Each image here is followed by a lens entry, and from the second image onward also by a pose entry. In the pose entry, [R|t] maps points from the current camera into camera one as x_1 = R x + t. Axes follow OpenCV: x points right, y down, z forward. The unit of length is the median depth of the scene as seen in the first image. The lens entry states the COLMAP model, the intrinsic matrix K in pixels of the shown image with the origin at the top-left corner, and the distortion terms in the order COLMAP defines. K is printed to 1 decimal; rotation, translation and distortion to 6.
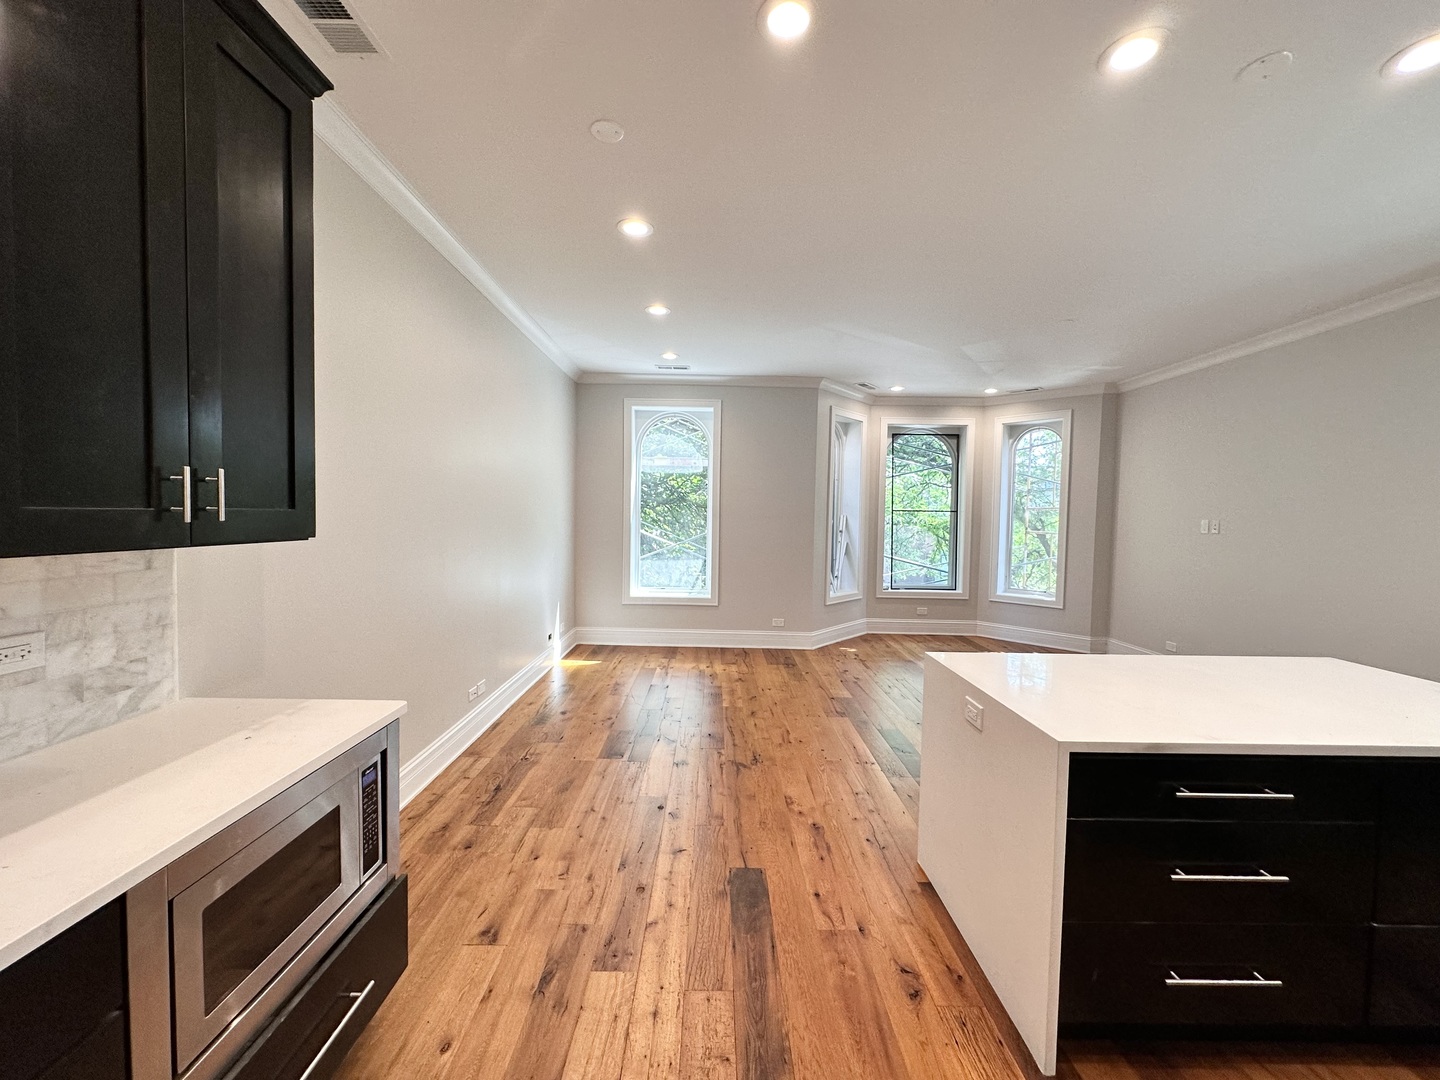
lens RADIAL K [[574.6, 0, 717.9], [0, 574.6, 538.6], [0, 0, 1]] dist [-0.003061, 0.000572]
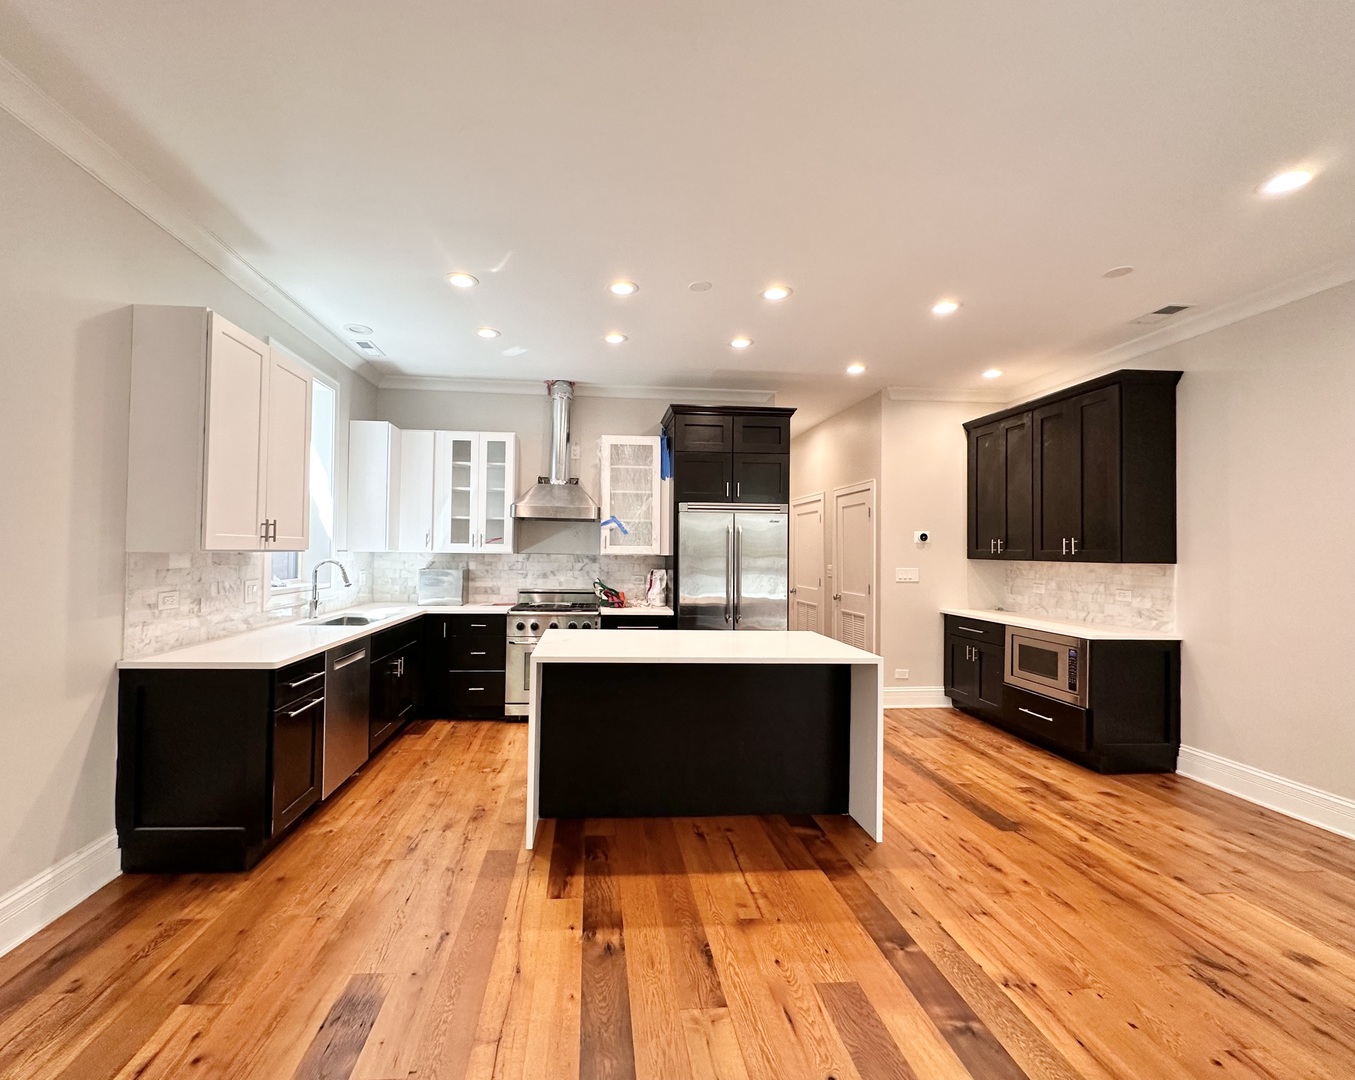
lens RADIAL K [[581.5, 0, 632.9], [0, 581.5, 543.0], [0, 0, 1]] dist [-0.001745, 0.000625]
pose [[-0.997193, -0.033483, -0.066971, 0.461903], [-0.035490, 0.998949, 0.029002, -0.025390], [0.065929, 0.031297, -0.997333, 1.031961]]
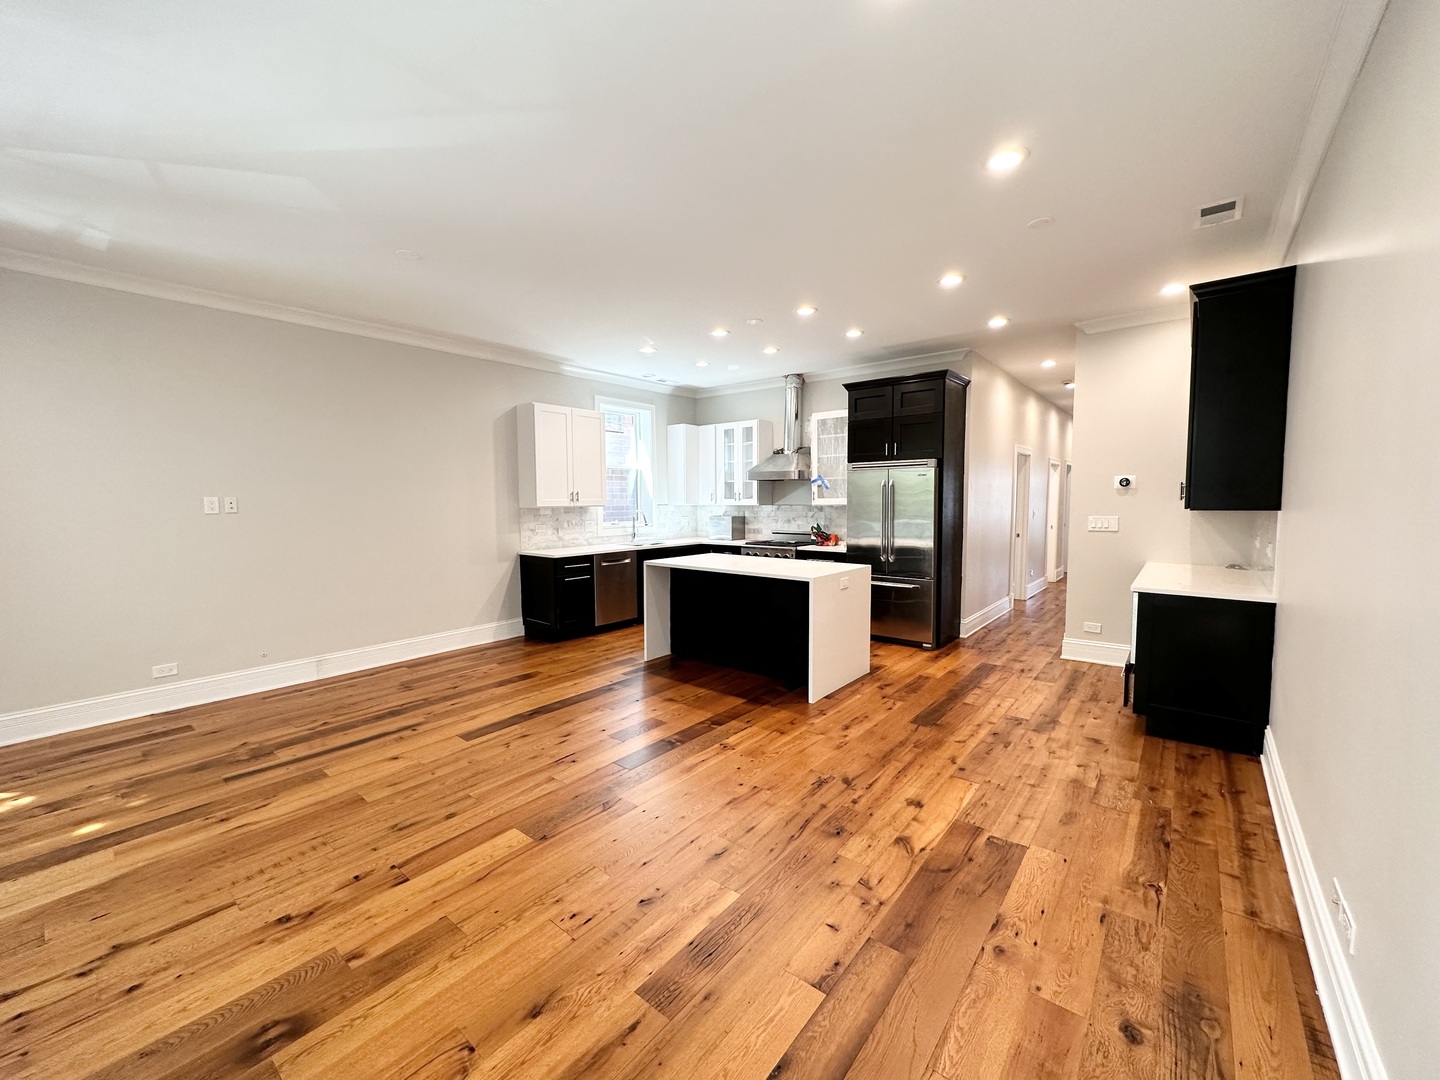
lens RADIAL K [[574.6, 0, 719.5], [0, 574.6, 542.3], [0, 0, 1]] dist [-0.003061, 0.000572]
pose [[-0.770686, -0.062065, 0.634185, -0.230621], [0.019595, 0.992466, 0.120940, -0.053460], [-0.636913, 0.105634, -0.763664, 1.173145]]
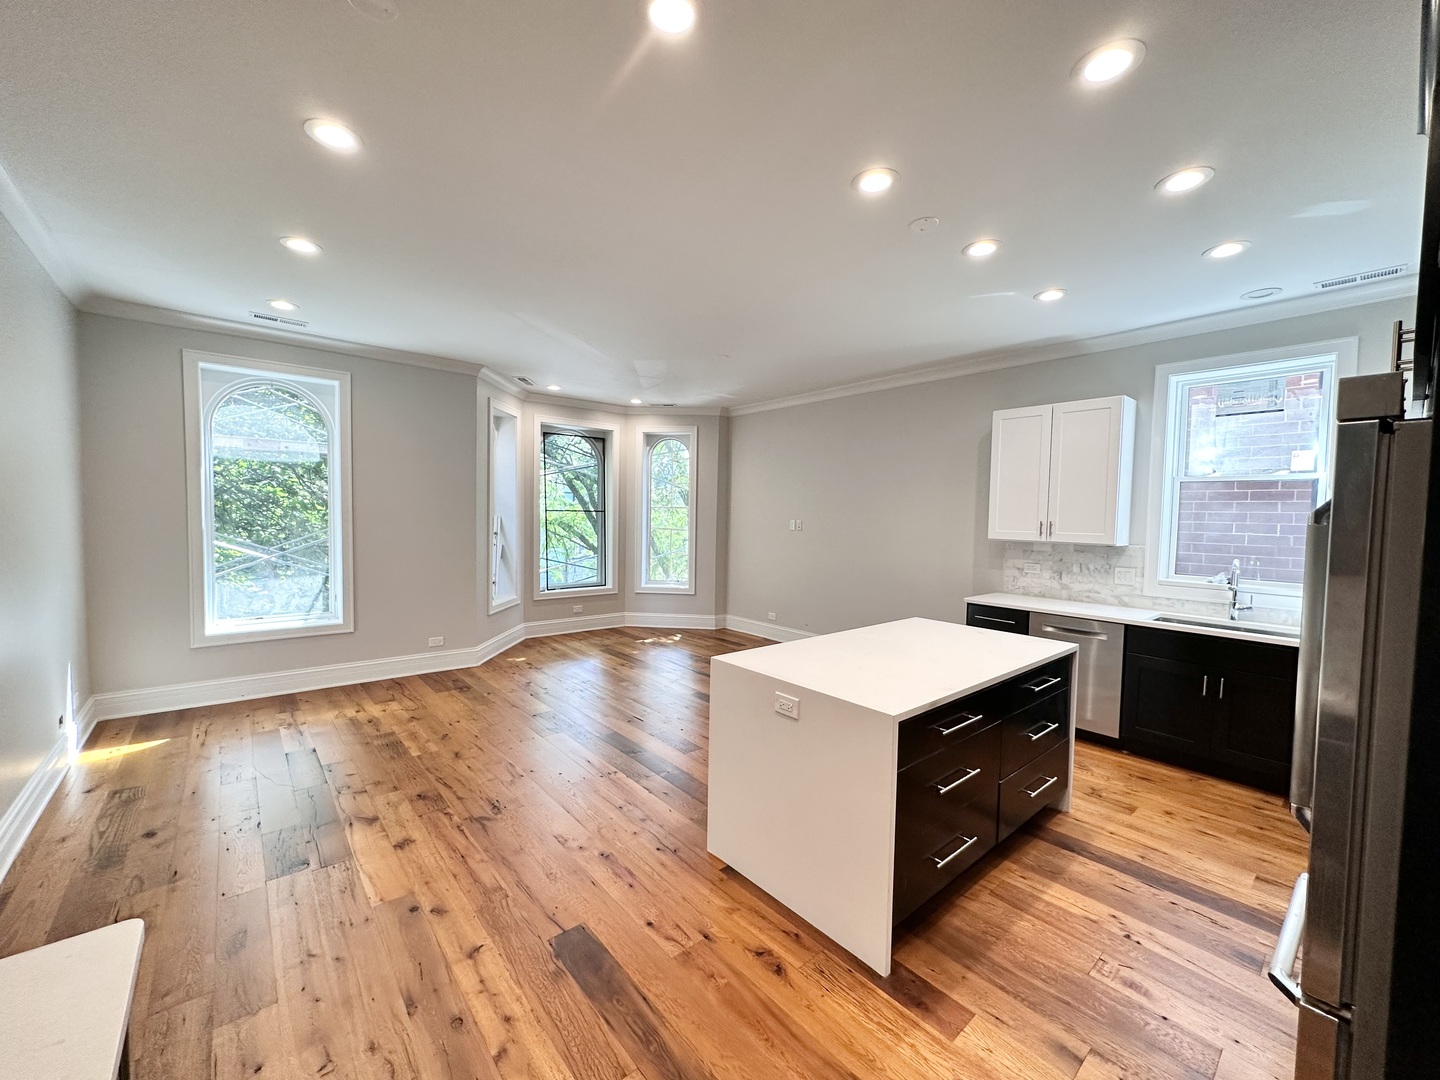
lens RADIAL K [[574.6, 0, 721.7], [0, 574.6, 539.4], [0, 0, 1]] dist [-0.003061, 0.000572]
pose [[0.763093, -0.032843, 0.645453, -0.151459], [0.022737, 0.999454, 0.023976, -0.023587], [-0.645888, -0.003620, 0.763423, 0.079084]]
